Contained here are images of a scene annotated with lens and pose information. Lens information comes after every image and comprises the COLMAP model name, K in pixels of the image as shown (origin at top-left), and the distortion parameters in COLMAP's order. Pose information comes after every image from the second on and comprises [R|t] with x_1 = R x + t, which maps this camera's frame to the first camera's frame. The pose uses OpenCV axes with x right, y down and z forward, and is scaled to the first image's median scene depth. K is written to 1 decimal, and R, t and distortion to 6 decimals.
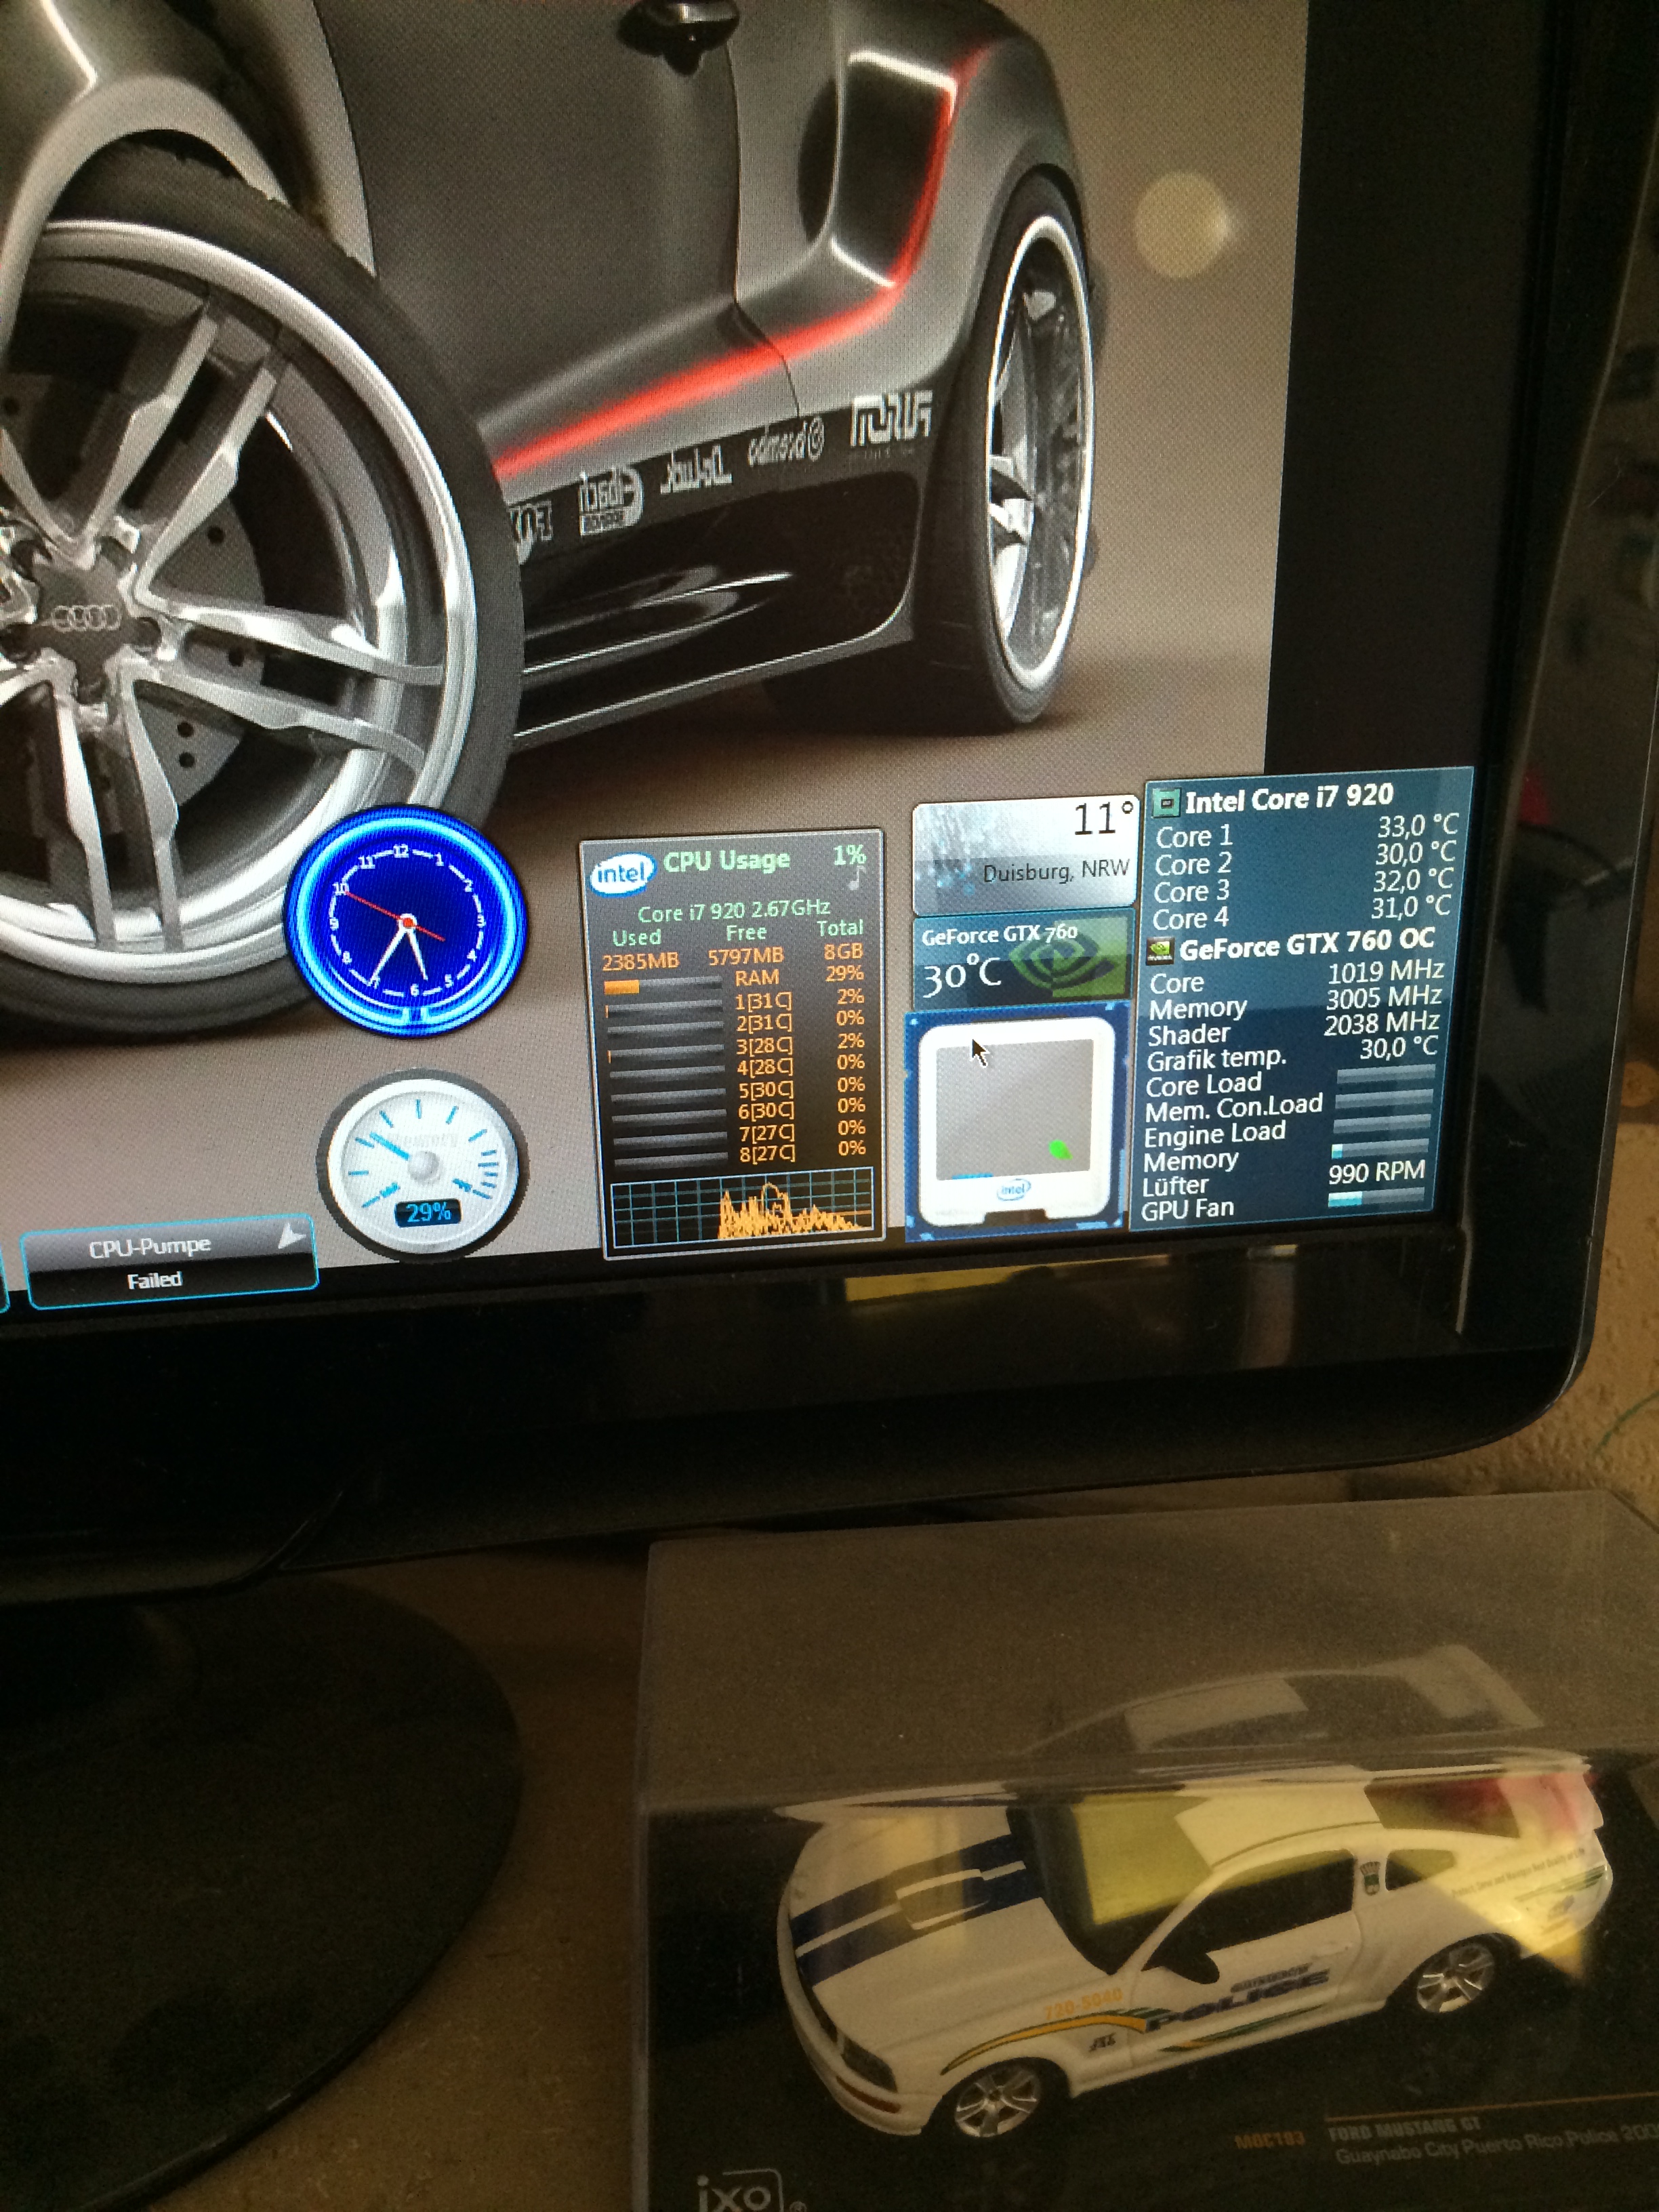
lens RADIAL K [[1893.0, 0, 826.7], [0, 1893.0, 1103.3], [0, 0, 1]] dist [0.055073, -0.048778]
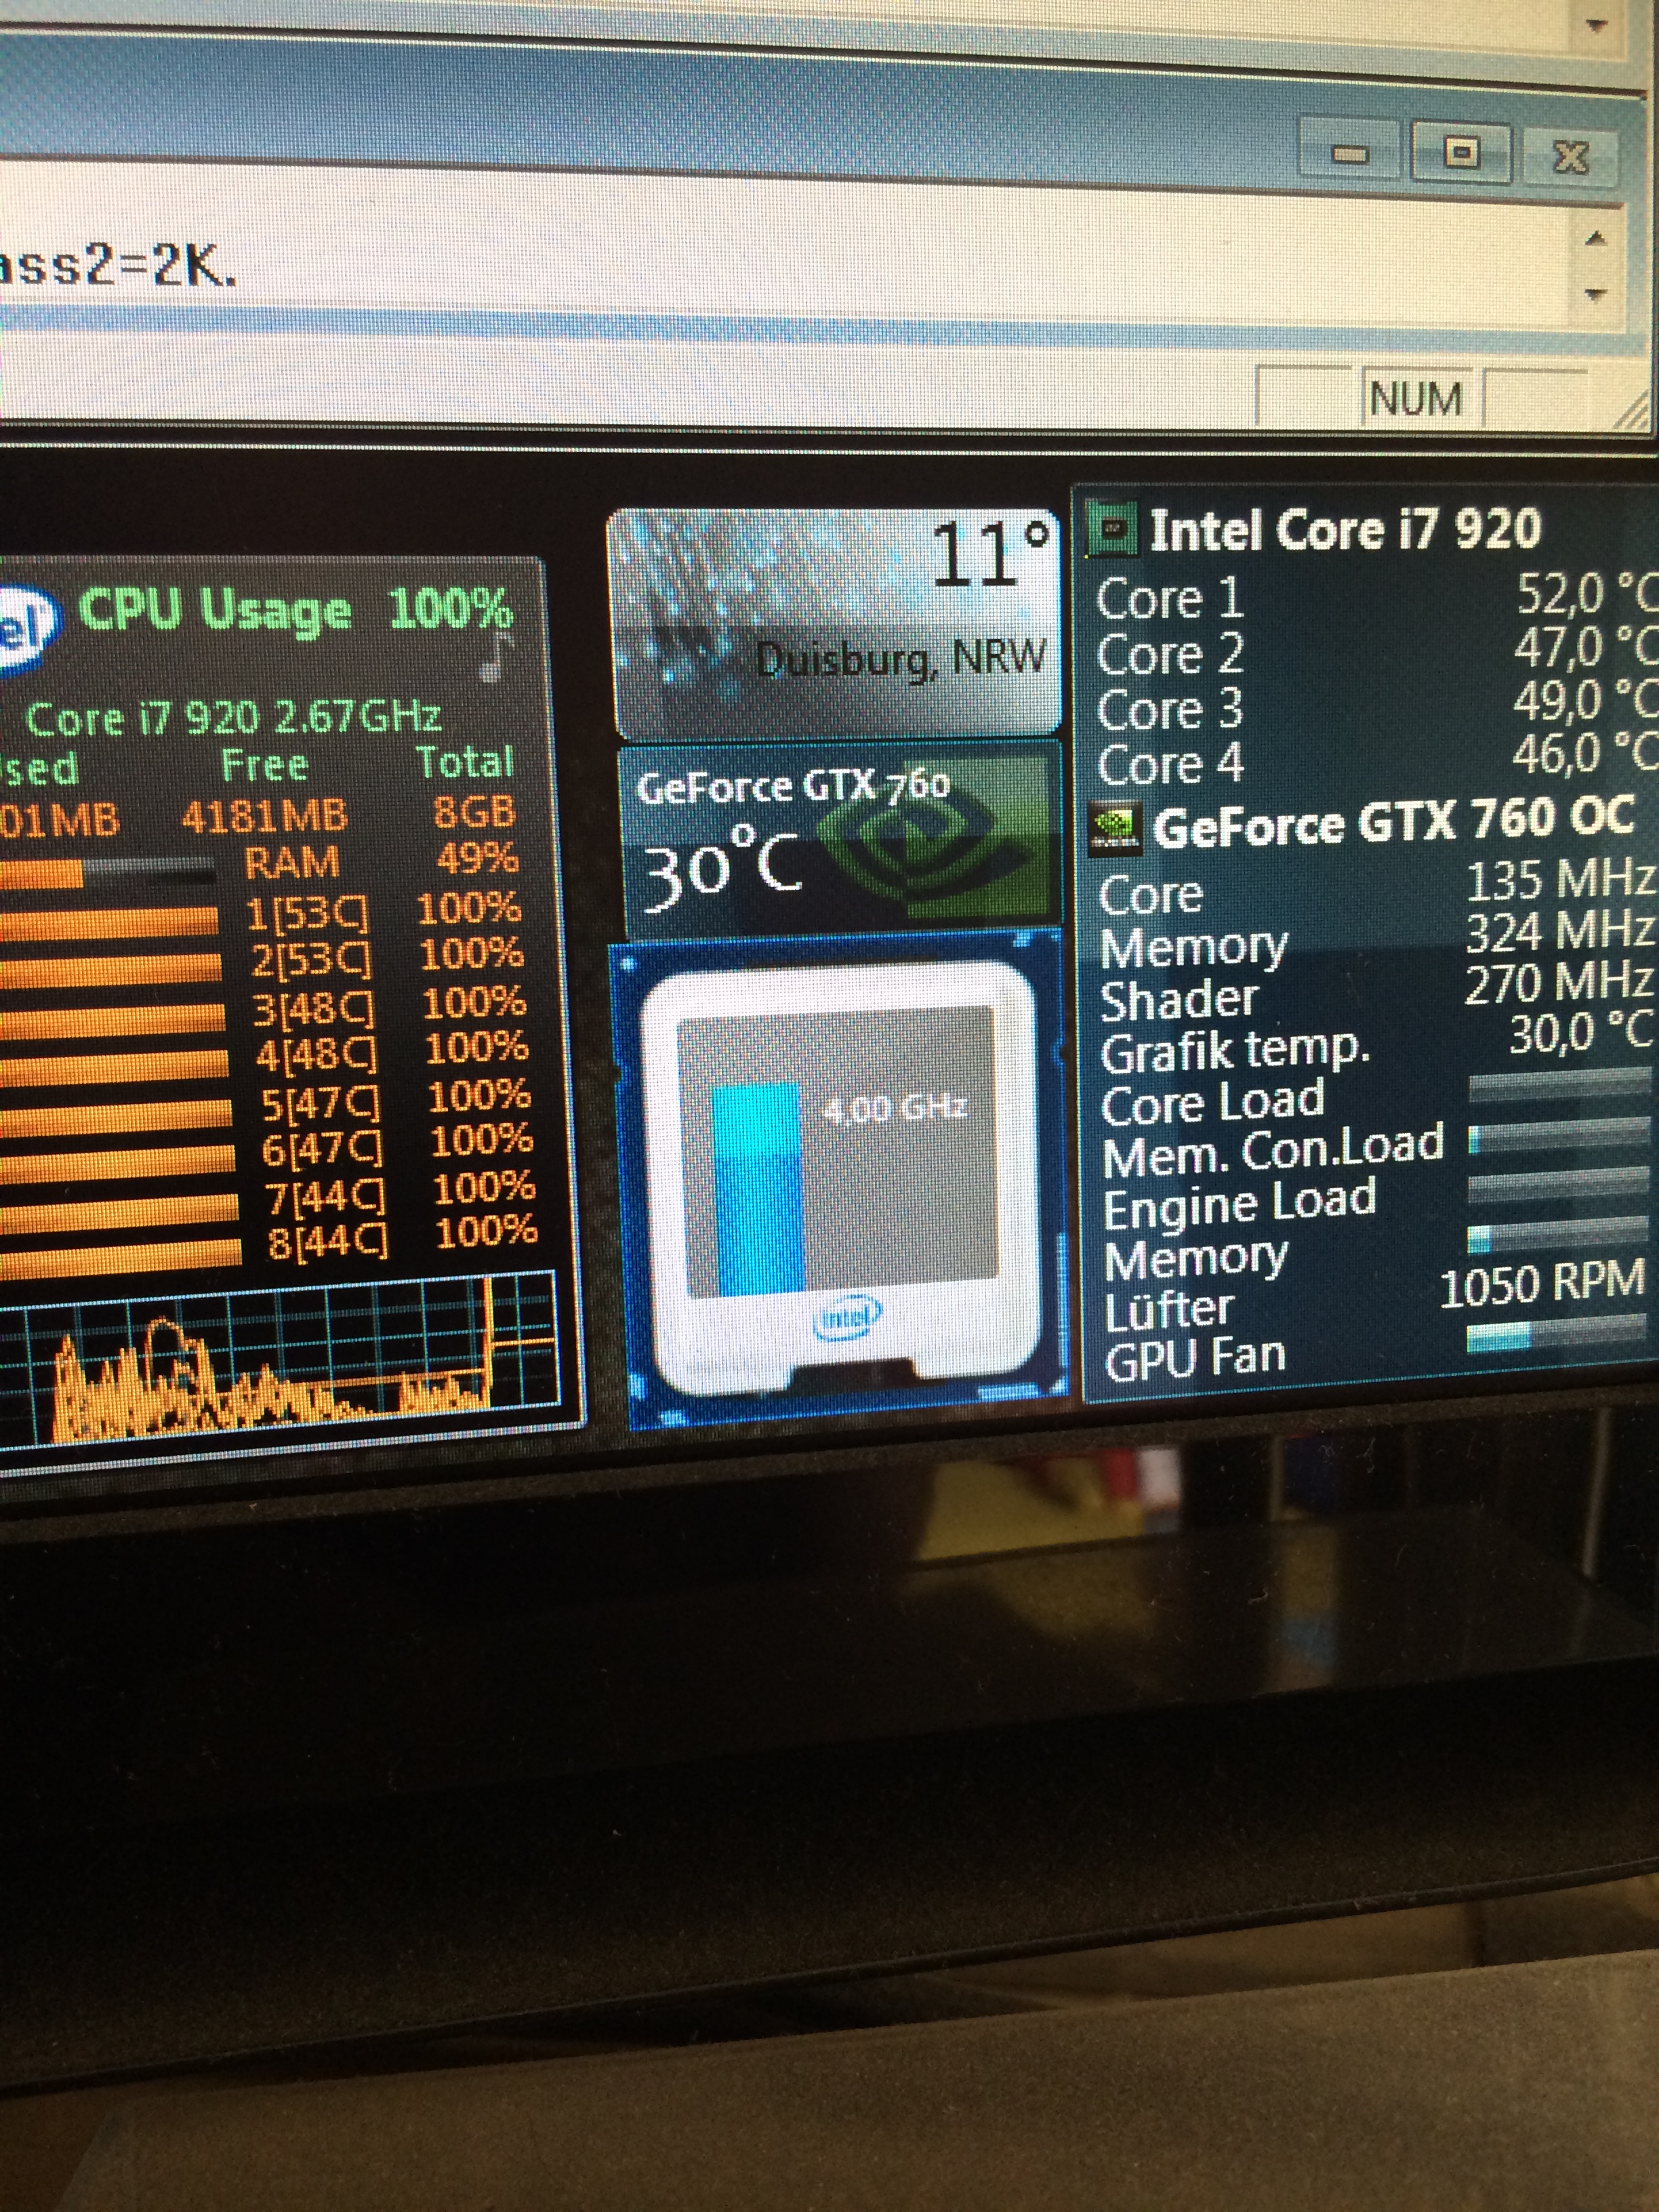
lens RADIAL K [[1893.0, 0, 834.3], [0, 1893.0, 1107.5], [0, 0, 1]] dist [0.055073, -0.048778]
pose [[0.999363, -0.018577, 0.030459, 0.083617], [0.024122, 0.980861, -0.193210, 0.090009], [-0.026287, 0.193822, 0.980685, 0.517353]]
